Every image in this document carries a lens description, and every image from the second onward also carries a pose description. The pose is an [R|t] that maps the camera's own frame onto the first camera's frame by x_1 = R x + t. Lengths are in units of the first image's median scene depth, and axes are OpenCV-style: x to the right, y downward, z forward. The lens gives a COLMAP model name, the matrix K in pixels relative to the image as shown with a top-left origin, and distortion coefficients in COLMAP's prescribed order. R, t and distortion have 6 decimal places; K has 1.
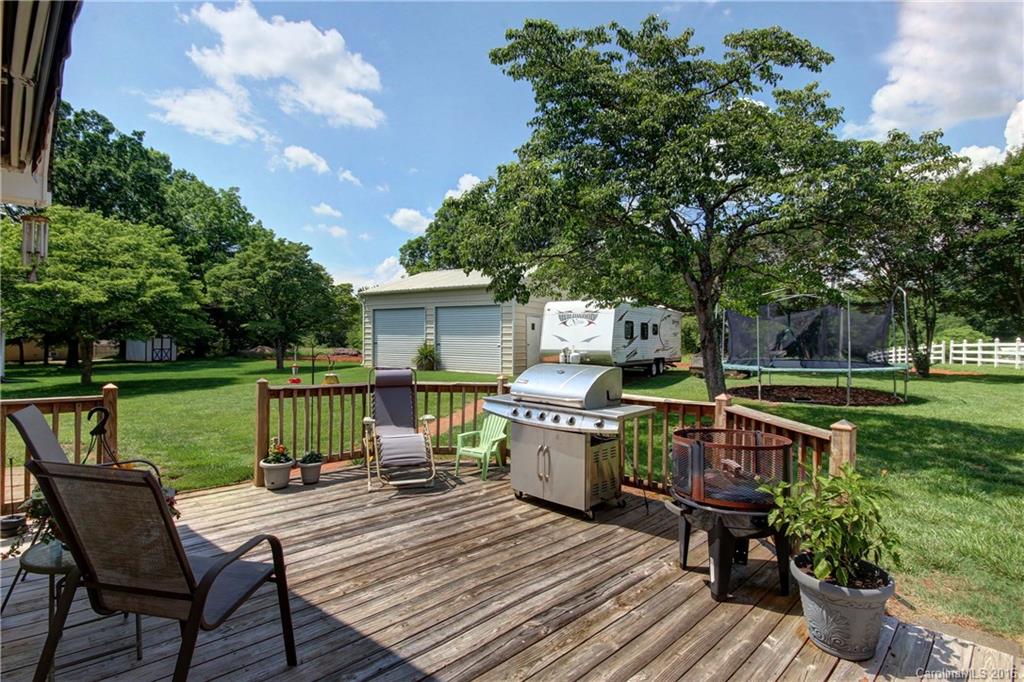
lens RADIAL K [[507.3, 0, 512.0], [0, 507.3, 341.0], [0, 0, 1]] dist [-0.002657, -0.001193]
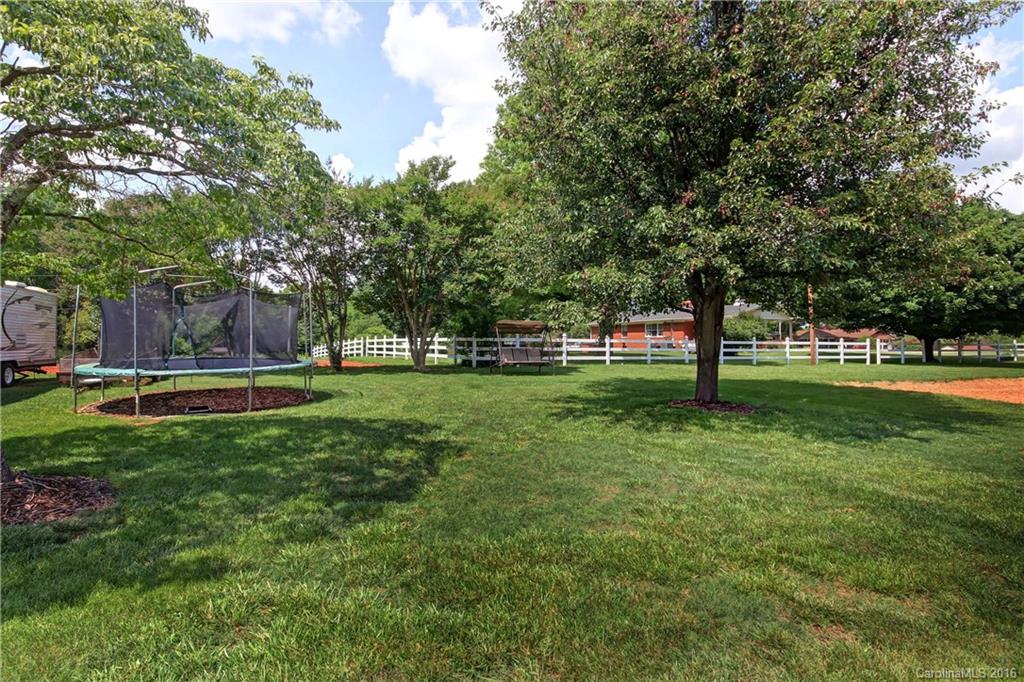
lens RADIAL K [[507.3, 0, 512.0], [0, 507.3, 341.0], [0, 0, 1]] dist [-0.002657, -0.001193]
pose [[0.563655, -0.003692, 0.826002, 0.117381], [-0.002314, 0.999979, 0.006049, 0.001917], [-0.826007, -0.005321, 0.563634, 0.087780]]
